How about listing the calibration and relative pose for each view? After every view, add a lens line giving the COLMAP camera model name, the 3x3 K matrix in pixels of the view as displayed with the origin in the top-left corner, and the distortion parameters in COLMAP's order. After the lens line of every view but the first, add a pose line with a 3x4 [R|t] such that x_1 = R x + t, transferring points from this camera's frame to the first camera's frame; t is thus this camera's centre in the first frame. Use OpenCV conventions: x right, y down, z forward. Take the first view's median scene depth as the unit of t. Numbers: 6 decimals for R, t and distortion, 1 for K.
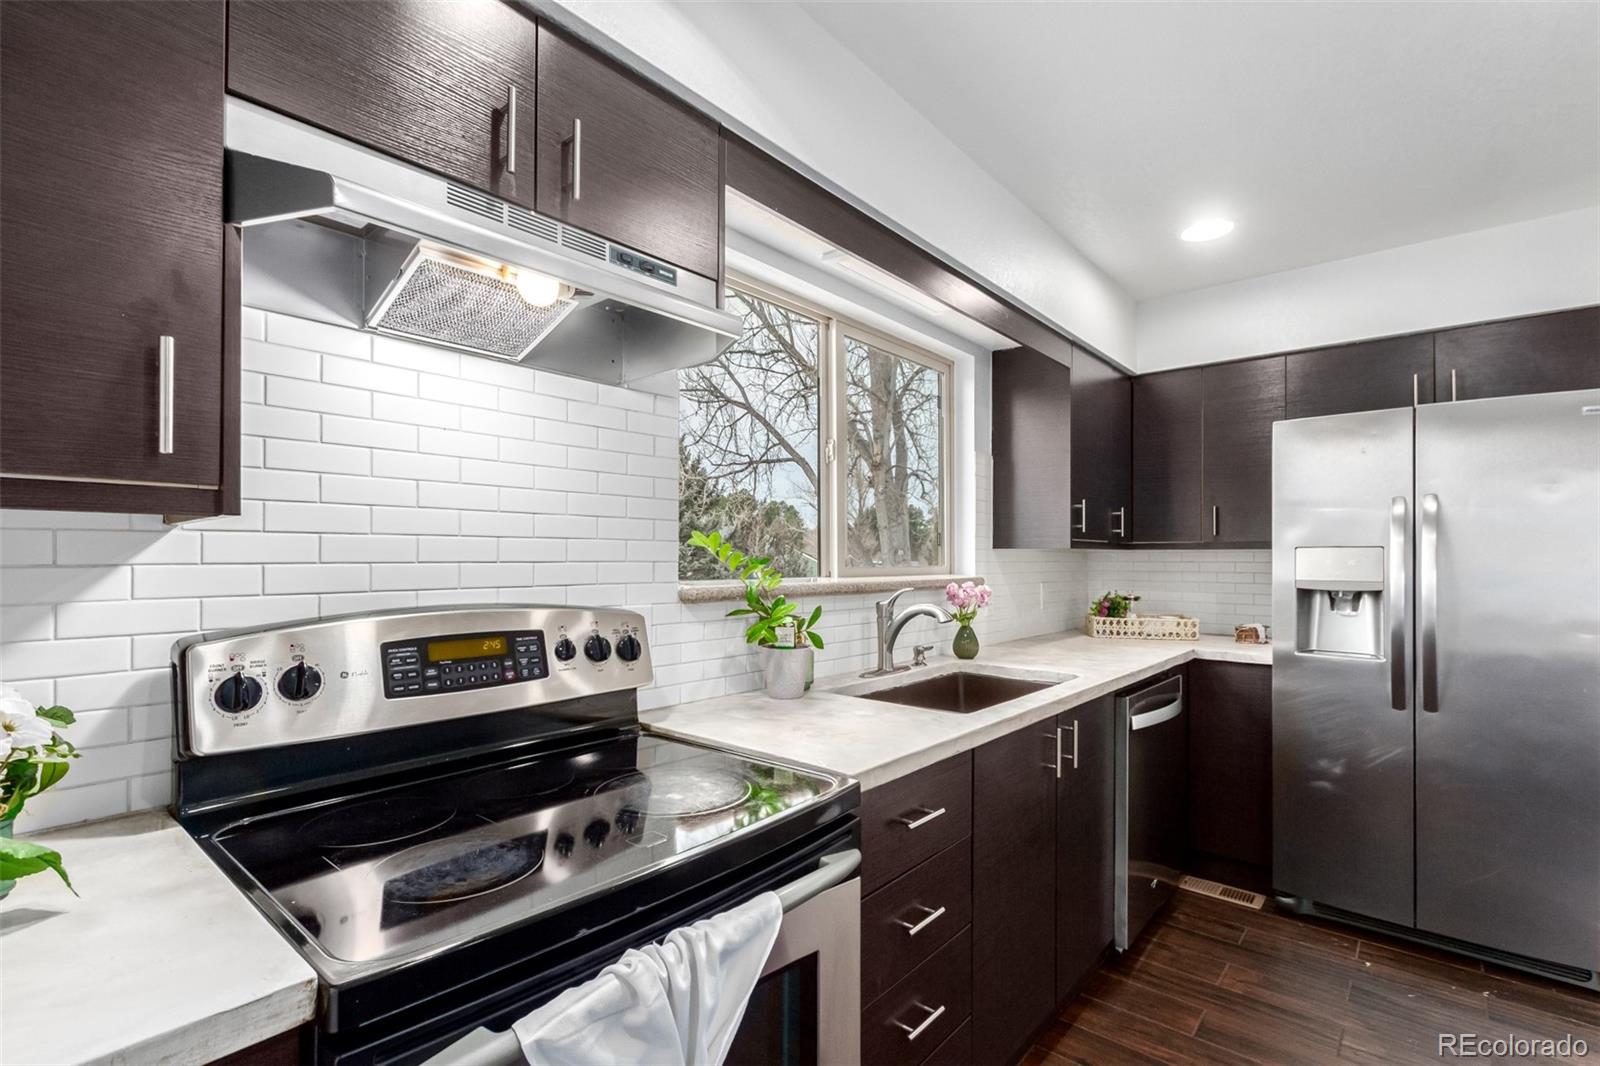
lens RADIAL K [[743.2, 0, 800.3], [0, 743.2, 548.9], [0, 0, 1]] dist [0.016901, -0.000744]
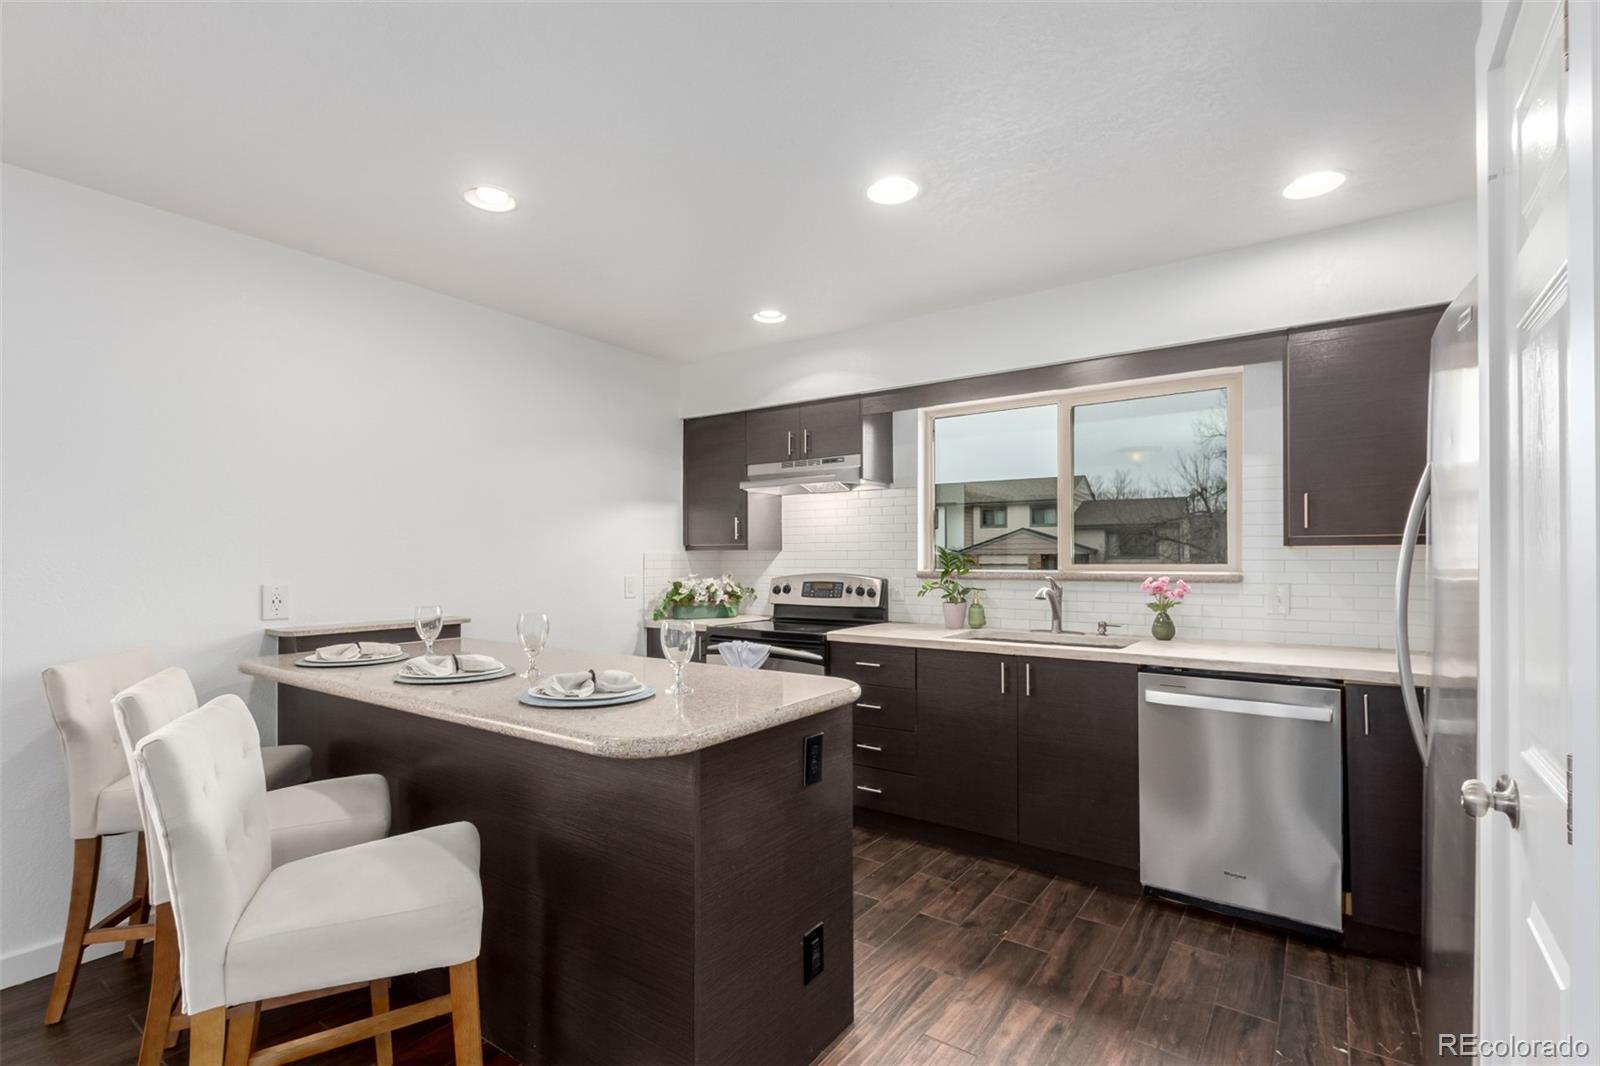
lens RADIAL K [[743.2, 0, 805.1], [0, 743.2, 546.9], [0, 0, 1]] dist [0.016901, -0.000744]
pose [[0.083487, -0.018592, -0.996335, 1.214272], [0.014210, 0.999746, -0.017465, 0.007779], [0.996408, -0.012700, 0.083730, 0.281143]]
